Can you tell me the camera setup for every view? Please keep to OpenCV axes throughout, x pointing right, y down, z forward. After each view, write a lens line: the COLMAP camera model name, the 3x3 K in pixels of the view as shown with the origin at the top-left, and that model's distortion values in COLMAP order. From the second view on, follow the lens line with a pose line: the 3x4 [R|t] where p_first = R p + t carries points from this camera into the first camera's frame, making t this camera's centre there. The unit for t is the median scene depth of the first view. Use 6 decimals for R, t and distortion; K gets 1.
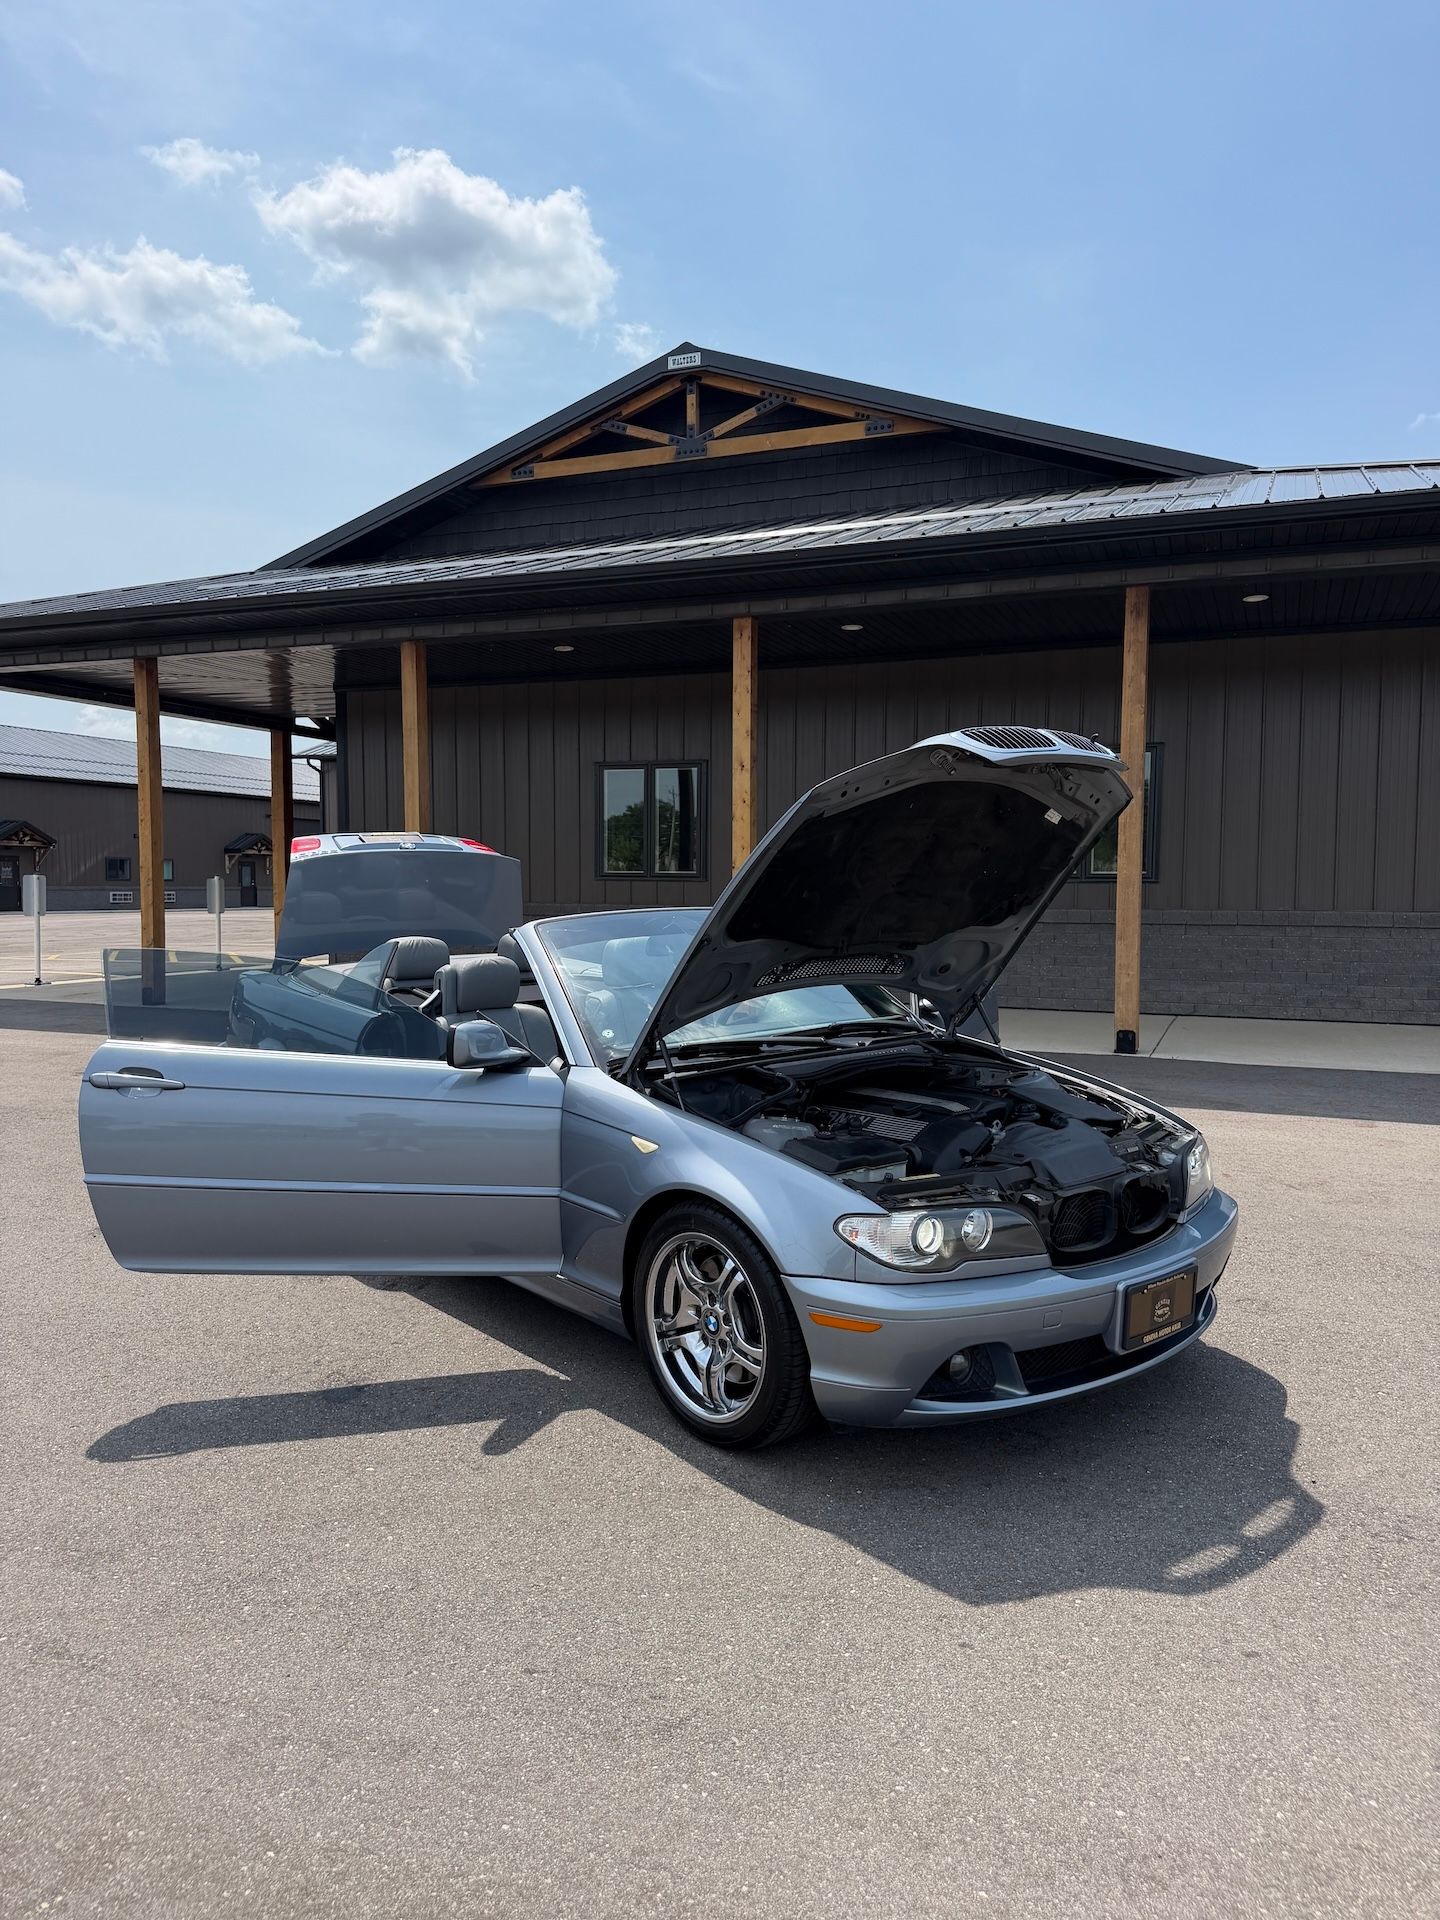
lens RADIAL K [[1348.2, 0, 718.6], [0, 1348.2, 964.8], [0, 0, 1]] dist [0.151571, -0.251460]
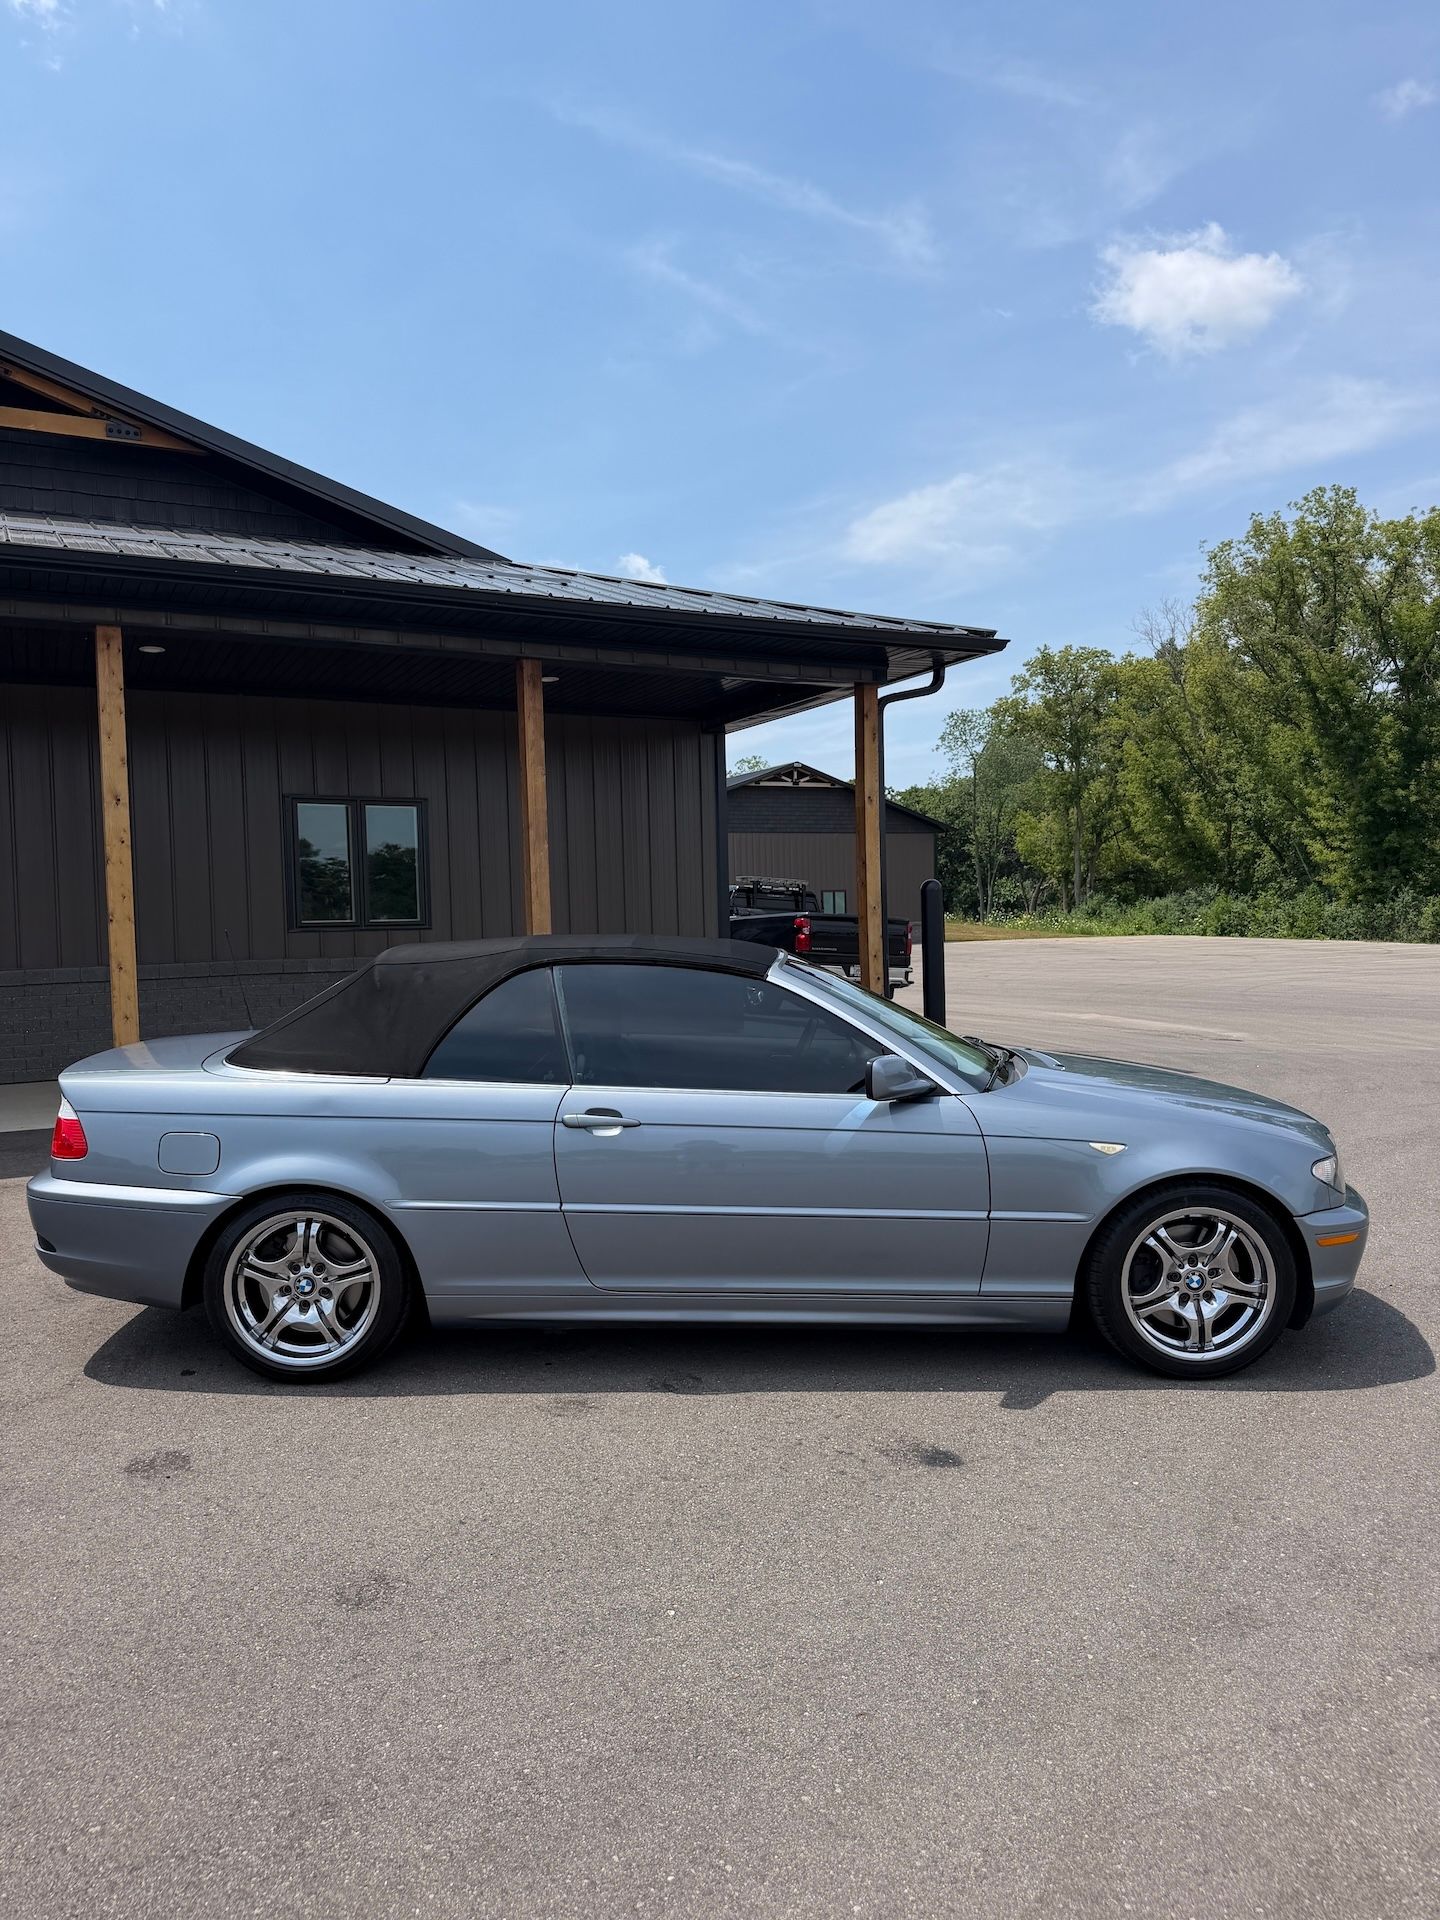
lens RADIAL K [[1338.3, 0, 724.9], [0, 1338.3, 968.0], [0, 0, 1]] dist [0.052659, -0.076420]
pose [[0.637014, -0.050255, 0.769212, -0.427585], [0.076299, 0.997083, 0.001956, -0.016985], [-0.767067, 0.057444, 0.638991, 0.197749]]
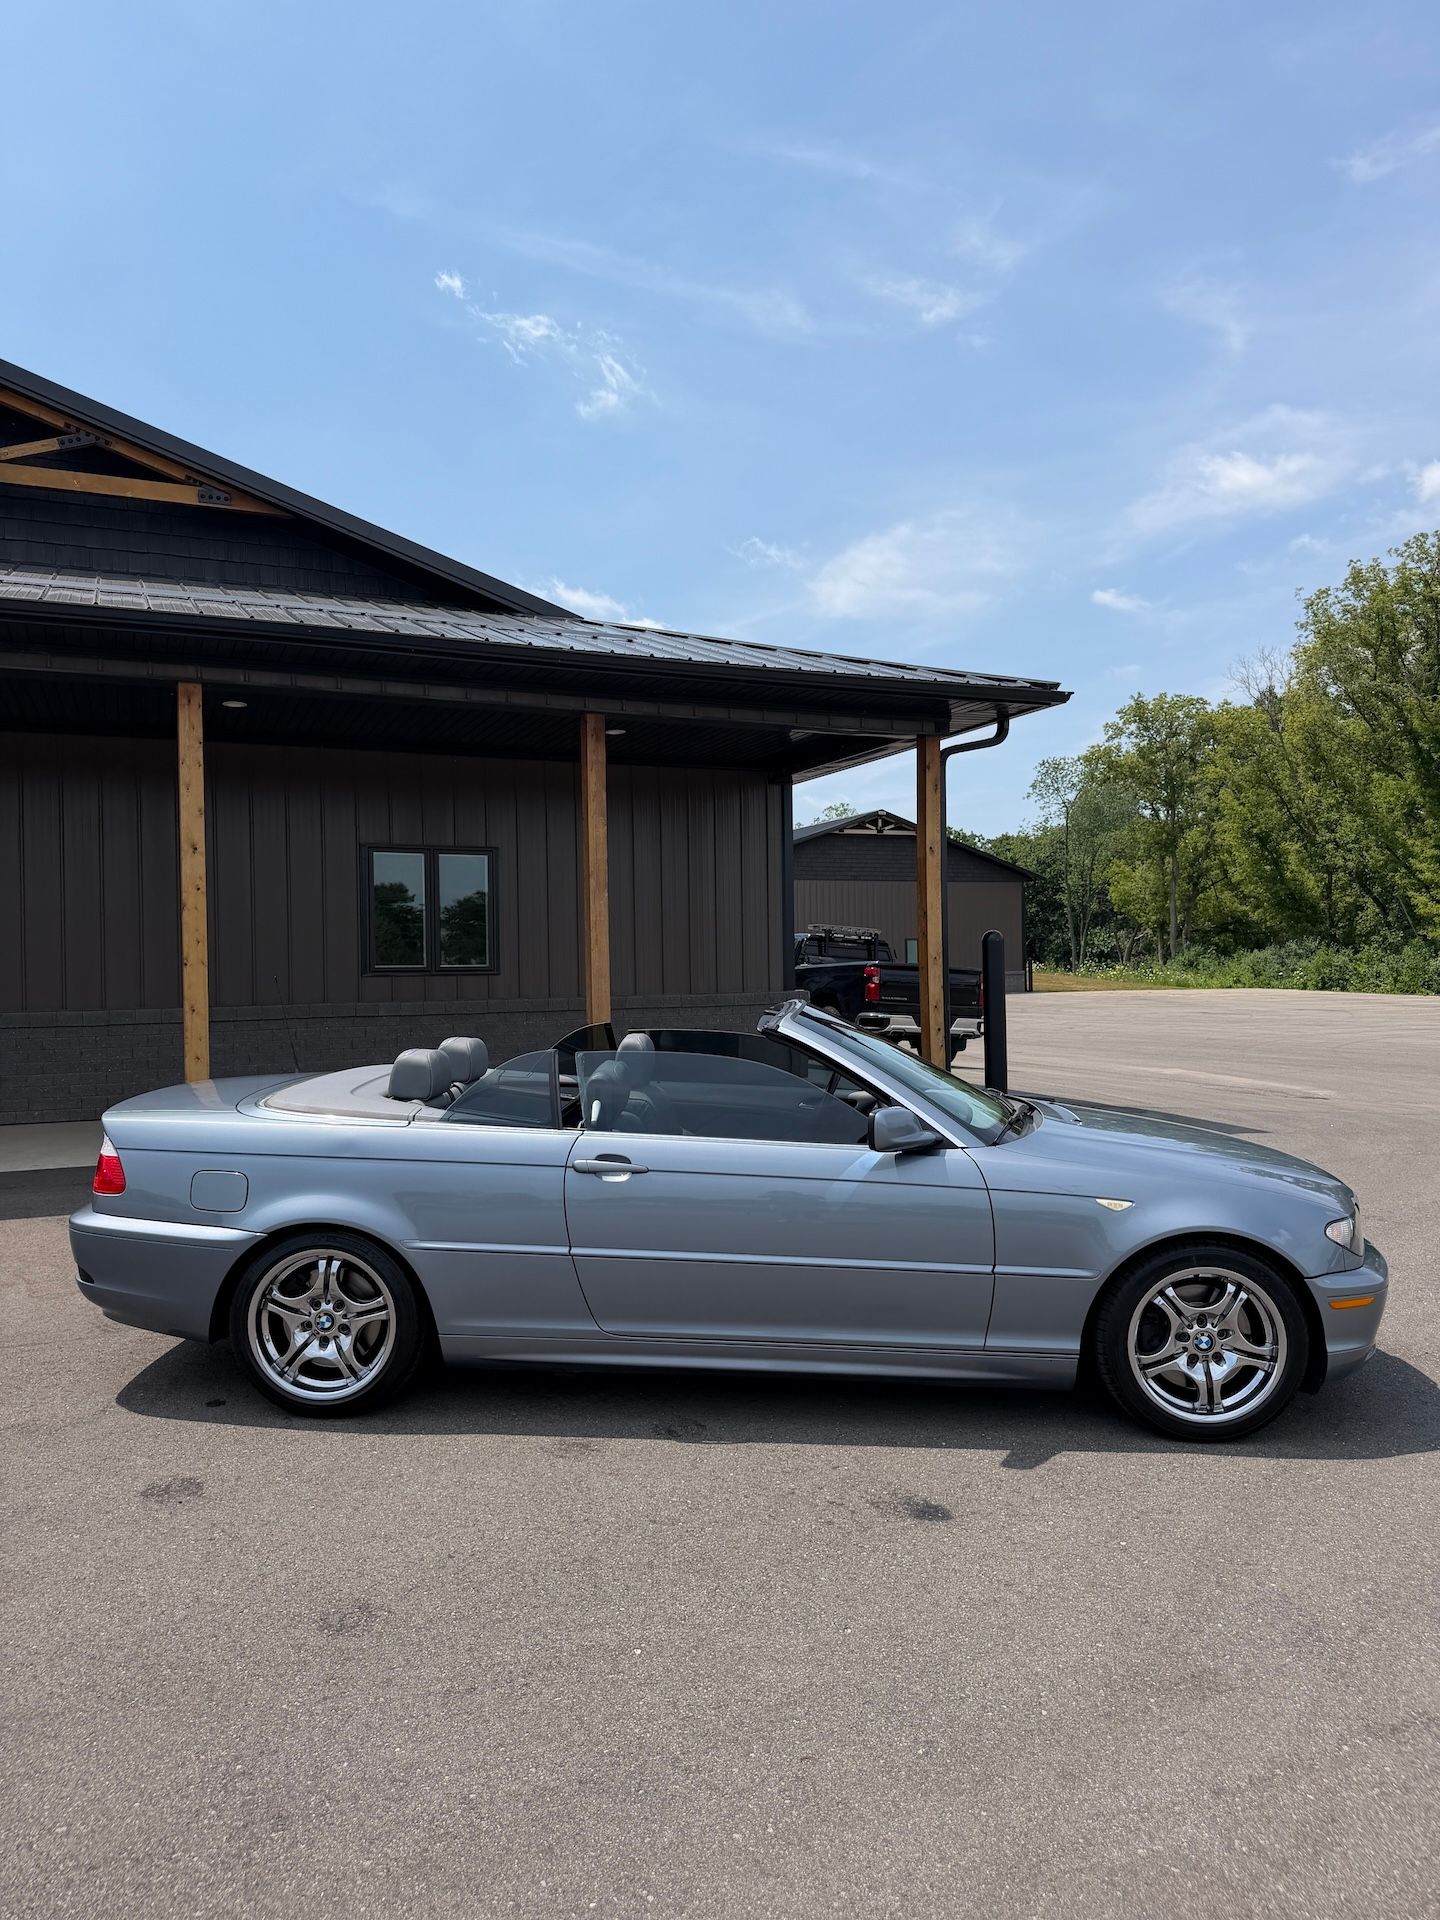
lens RADIAL K [[1345.9, 0, 727.0], [0, 1345.9, 967.1], [0, 0, 1]] dist [0.043199, -0.062991]
pose [[0.685406, -0.015582, 0.727995, -0.419638], [0.063178, 0.997273, -0.038136, -0.016518], [-0.725416, 0.072132, 0.684521, 0.170584]]
